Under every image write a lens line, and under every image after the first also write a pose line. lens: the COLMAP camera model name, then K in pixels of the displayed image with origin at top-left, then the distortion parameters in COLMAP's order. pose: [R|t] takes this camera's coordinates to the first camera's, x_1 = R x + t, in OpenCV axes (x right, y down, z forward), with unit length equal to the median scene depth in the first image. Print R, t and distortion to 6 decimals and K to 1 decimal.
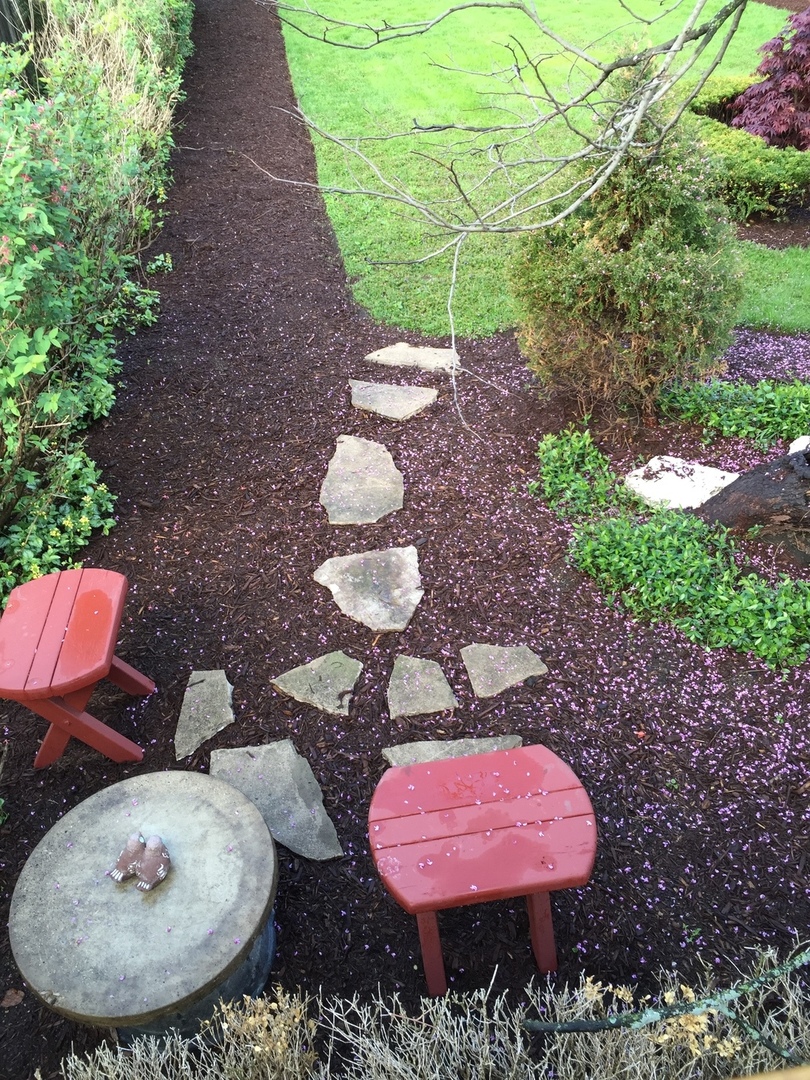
lens RADIAL K [[898.9, 0, 424.3], [0, 898.9, 510.8], [0, 0, 1]] dist [0.082476, -0.088651]
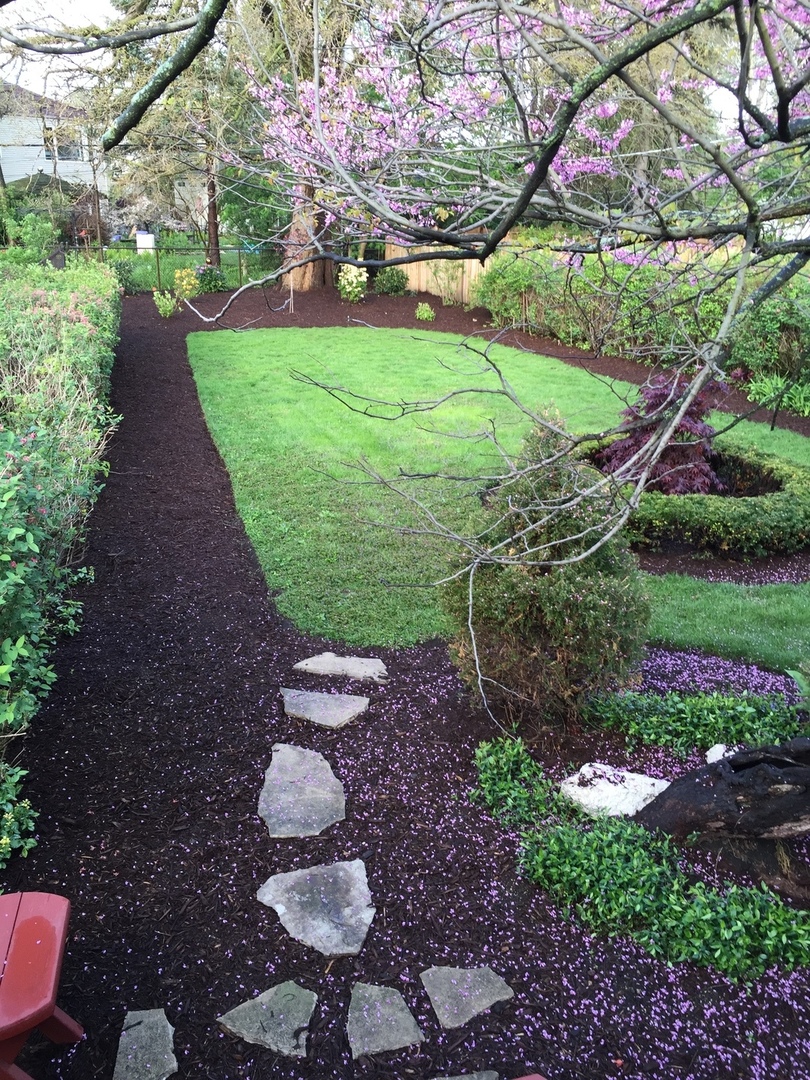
lens RADIAL K [[898.9, 0, 404.9], [0, 898.9, 528.7], [0, 0, 1]] dist [0.082476, -0.088651]
pose [[0.991869, 0.025727, 0.124634, -0.091434], [0.014764, 0.949478, -0.313487, 0.007281], [-0.126402, 0.312779, 0.941378, -0.047319]]
